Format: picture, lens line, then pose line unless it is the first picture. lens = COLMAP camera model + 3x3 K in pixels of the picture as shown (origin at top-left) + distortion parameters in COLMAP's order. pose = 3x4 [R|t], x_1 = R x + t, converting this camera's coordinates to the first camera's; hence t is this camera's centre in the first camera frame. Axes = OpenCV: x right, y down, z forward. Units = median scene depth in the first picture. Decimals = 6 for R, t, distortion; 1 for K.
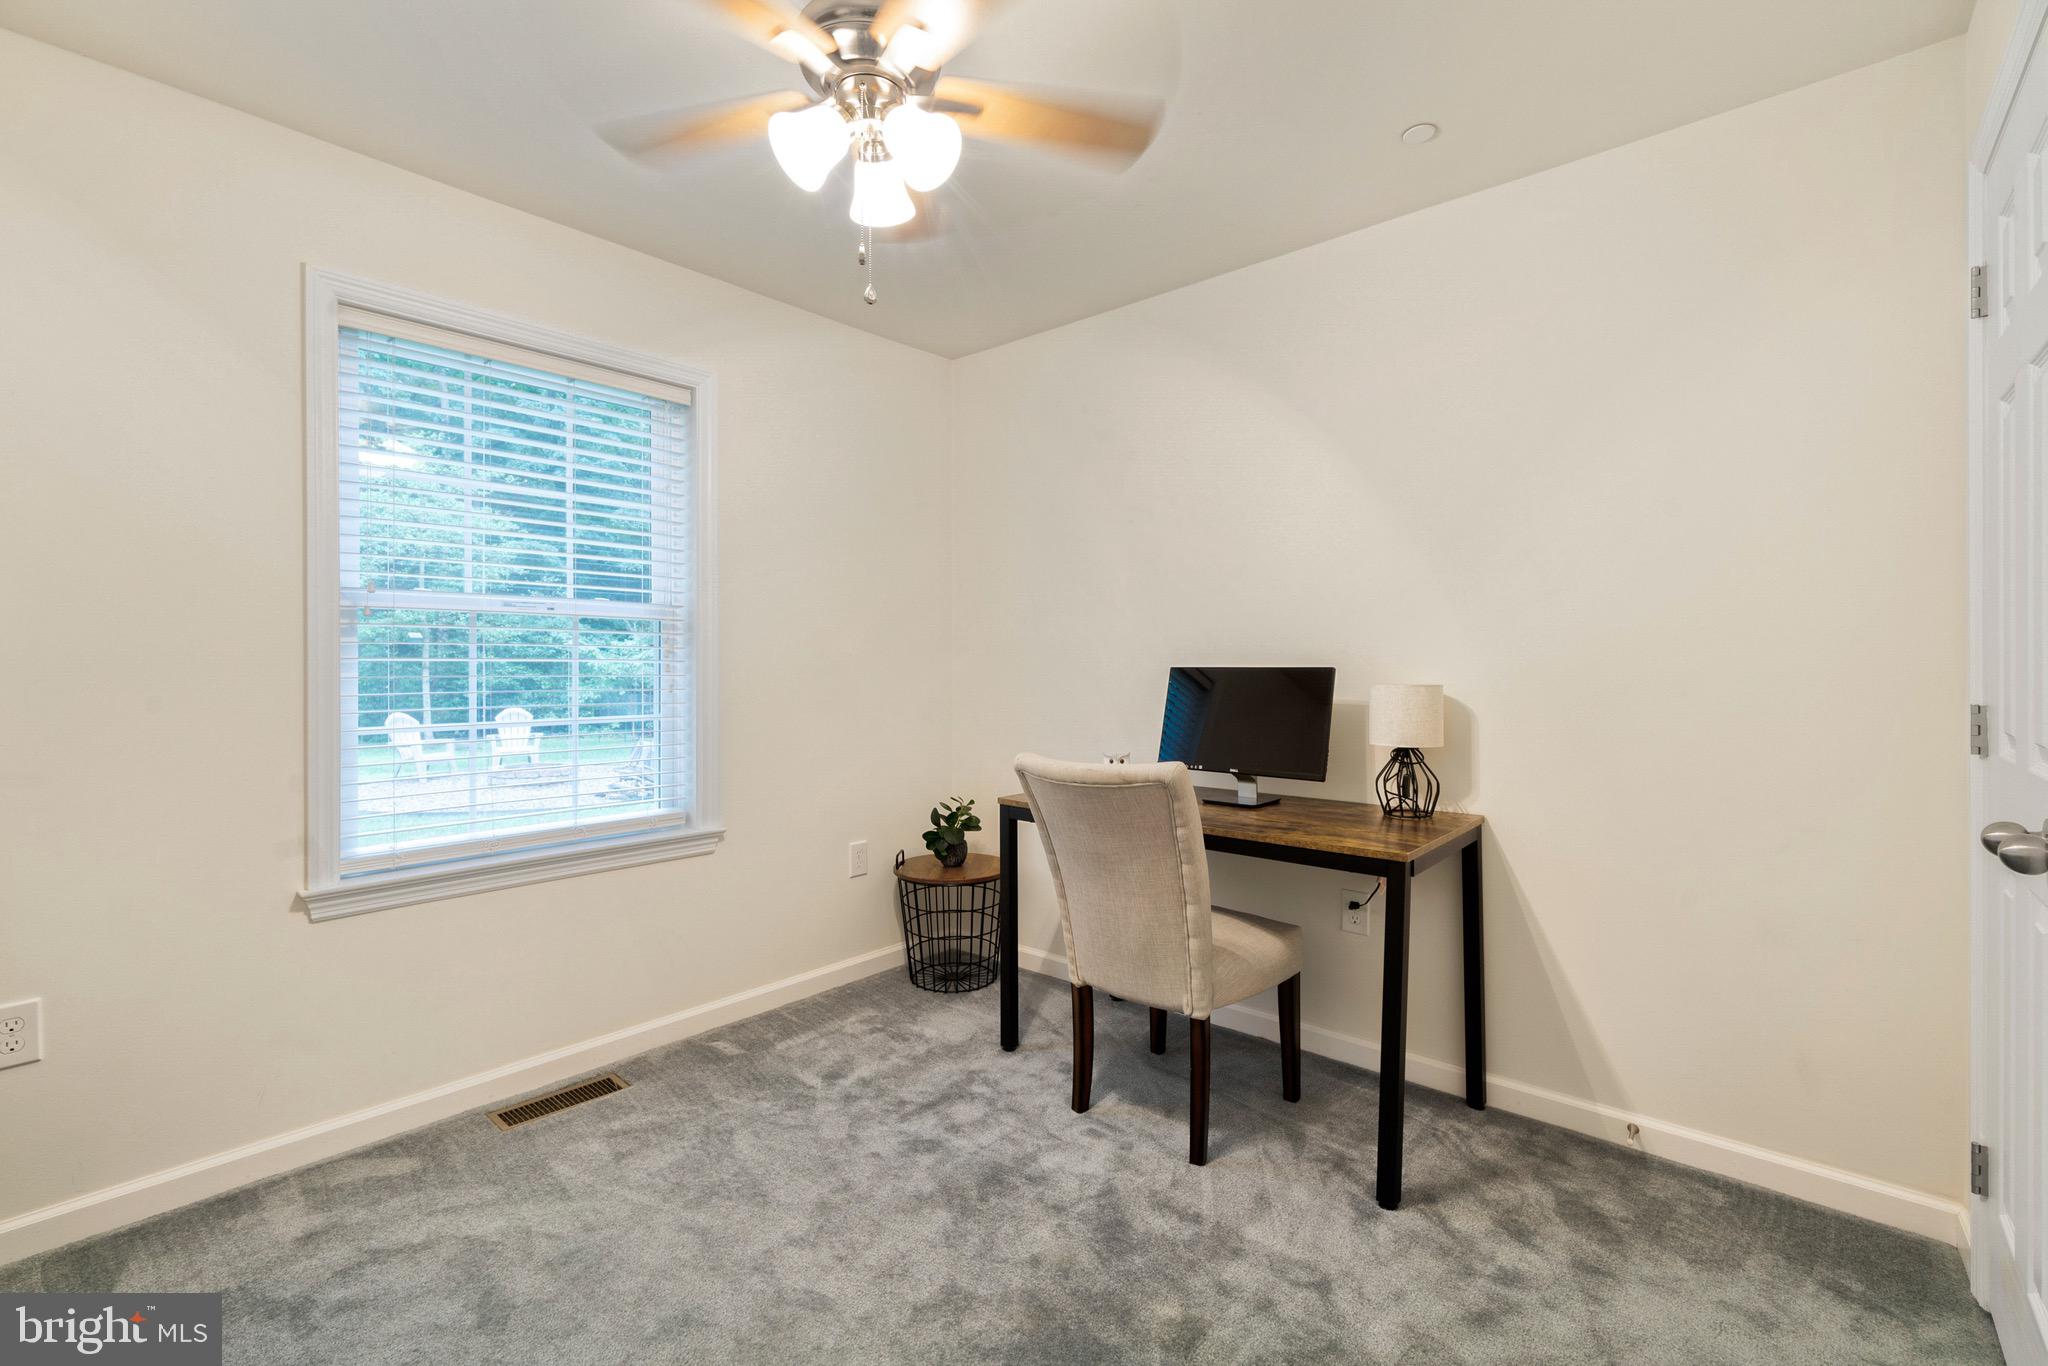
lens RADIAL K [[889.5, 0, 1023.9], [0, 889.5, 680.8], [0, 0, 1]] dist [-0.001158, 0.001001]
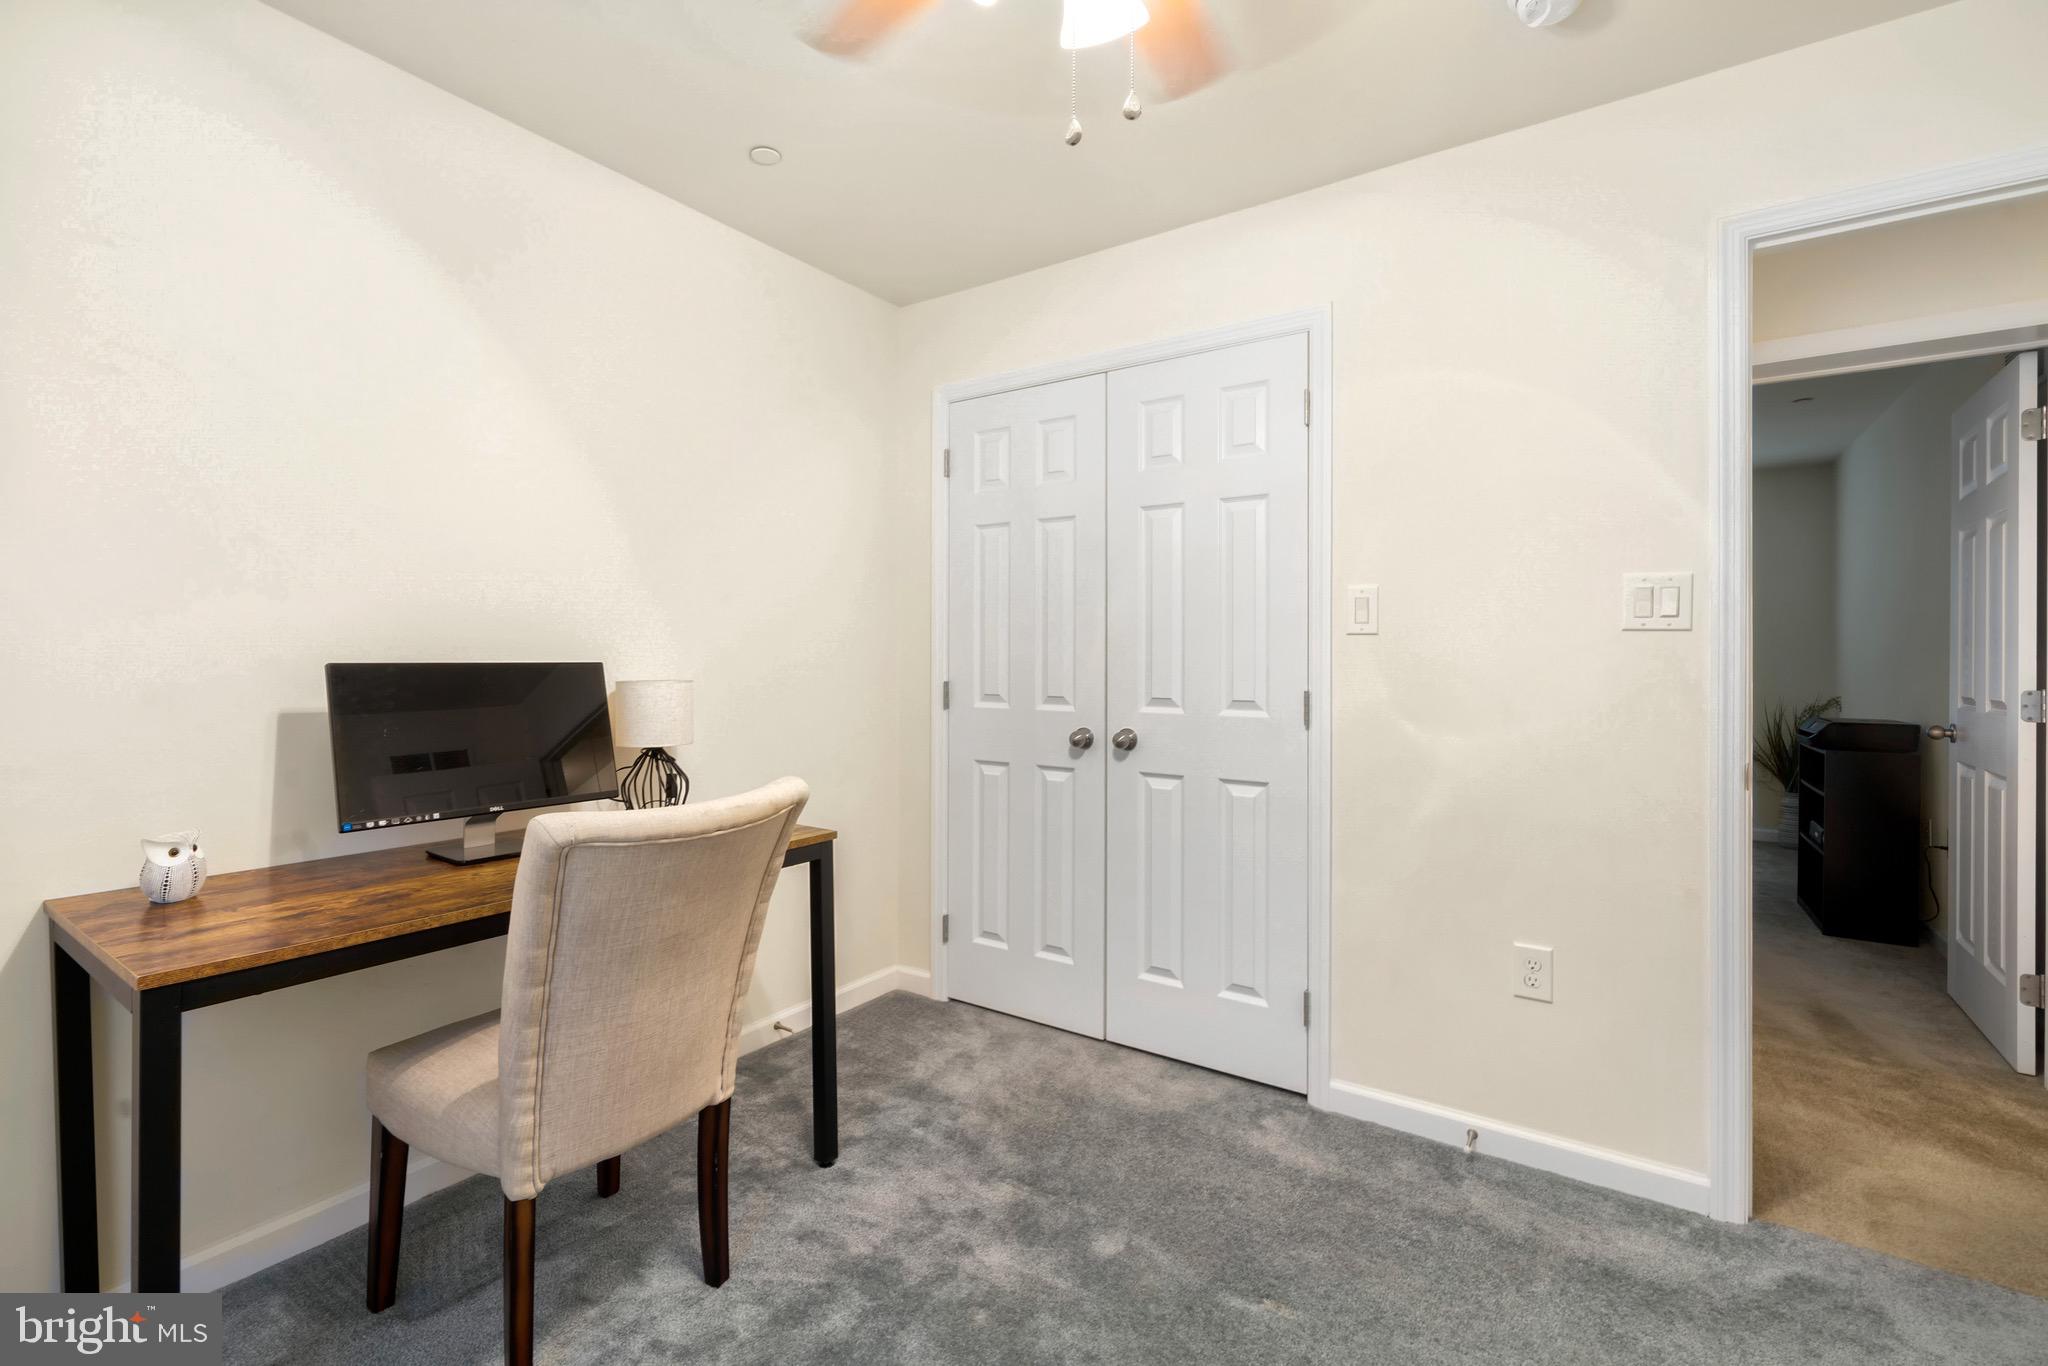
lens RADIAL K [[889.5, 0, 1017.6], [0, 889.5, 685.3], [0, 0, 1]] dist [-0.001158, 0.001001]
pose [[-0.127021, -0.015863, 0.991773, -0.692249], [0.030315, 0.999343, 0.019866, 0.004660], [-0.991437, 0.032589, -0.126457, 0.925921]]
